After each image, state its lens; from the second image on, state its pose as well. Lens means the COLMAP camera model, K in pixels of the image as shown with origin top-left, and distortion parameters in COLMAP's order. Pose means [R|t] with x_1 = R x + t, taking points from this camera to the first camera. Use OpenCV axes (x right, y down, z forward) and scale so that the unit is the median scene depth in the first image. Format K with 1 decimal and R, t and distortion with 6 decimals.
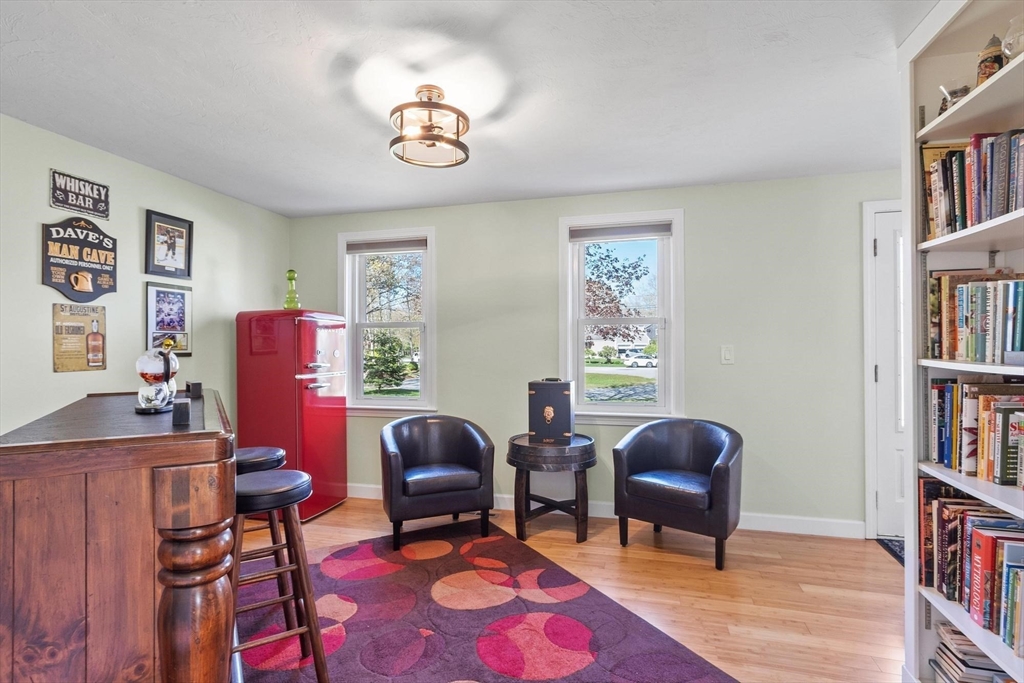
lens RADIAL K [[506.8, 0, 506.1], [0, 506.8, 346.1], [0, 0, 1]] dist [-0.002751, -0.001611]
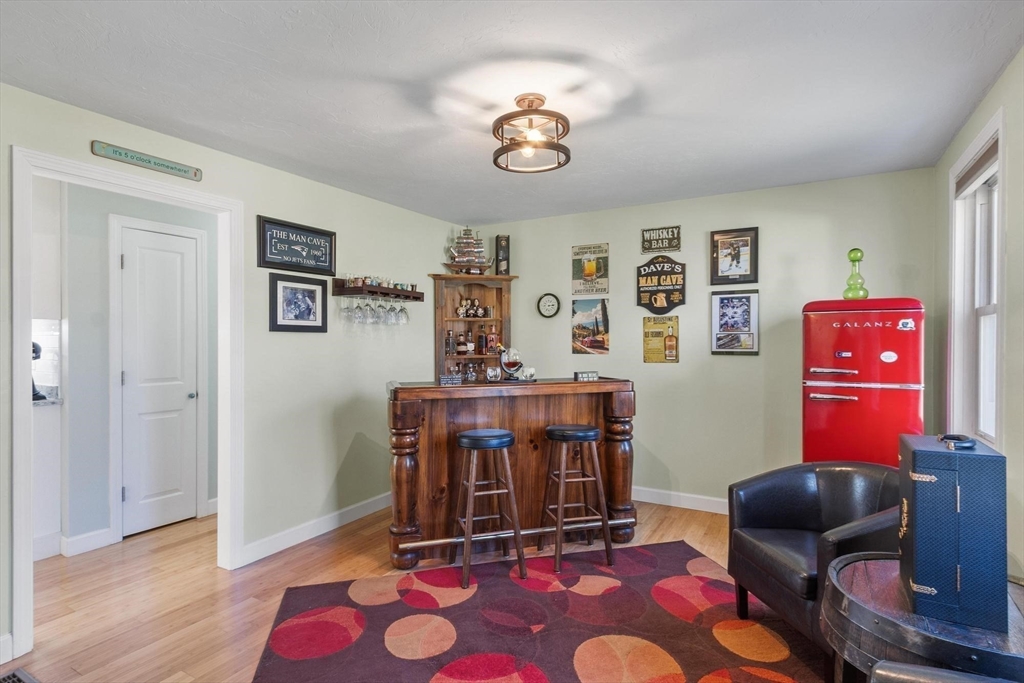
lens RADIAL K [[506.8, 0, 506.1], [0, 506.8, 346.1], [0, 0, 1]] dist [-0.002751, -0.001611]
pose [[-0.244227, 0.007131, -0.969692, 0.632362], [0.002137, 0.999974, 0.006815, -0.007933], [0.969716, -0.000407, -0.244236, 0.890846]]
